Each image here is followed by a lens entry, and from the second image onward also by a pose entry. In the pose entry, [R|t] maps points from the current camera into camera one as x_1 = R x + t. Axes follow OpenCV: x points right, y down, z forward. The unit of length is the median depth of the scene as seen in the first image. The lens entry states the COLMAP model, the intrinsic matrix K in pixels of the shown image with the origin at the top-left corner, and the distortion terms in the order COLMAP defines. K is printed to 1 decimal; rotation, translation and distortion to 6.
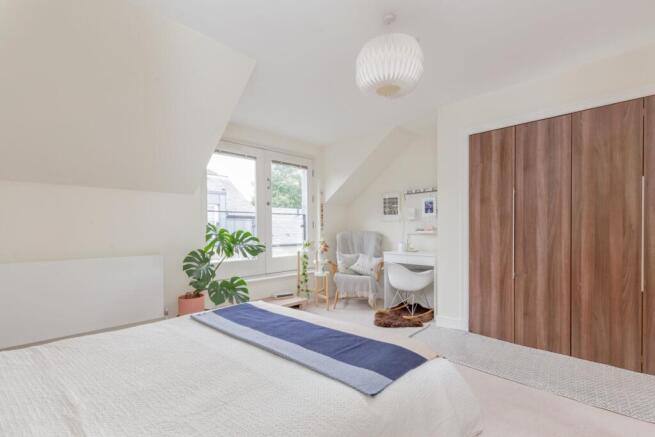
lens RADIAL K [[298.0, 0, 329.7], [0, 298.0, 229.1], [0, 0, 1]] dist [-0.000018, -0.000164]
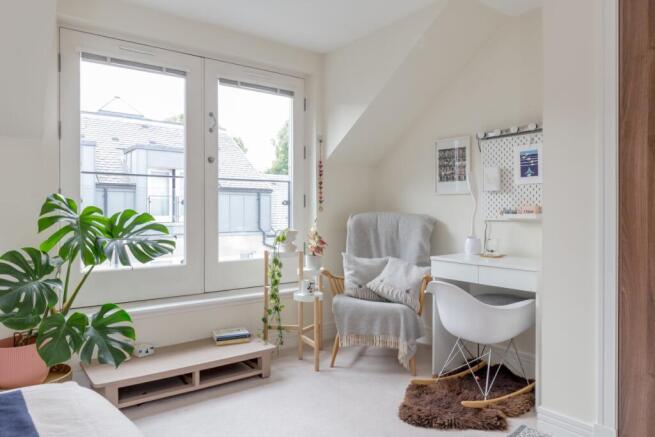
lens RADIAL K [[449.9, 0, 329.4], [0, 449.9, 205.0], [0, 0, 1]] dist [-0.003756, -0.001135]
pose [[0.991046, 0.006575, -0.133356, 0.112247], [-0.007813, 0.999931, -0.008760, 0.000202], [0.133289, 0.009724, 0.991030, 0.242537]]
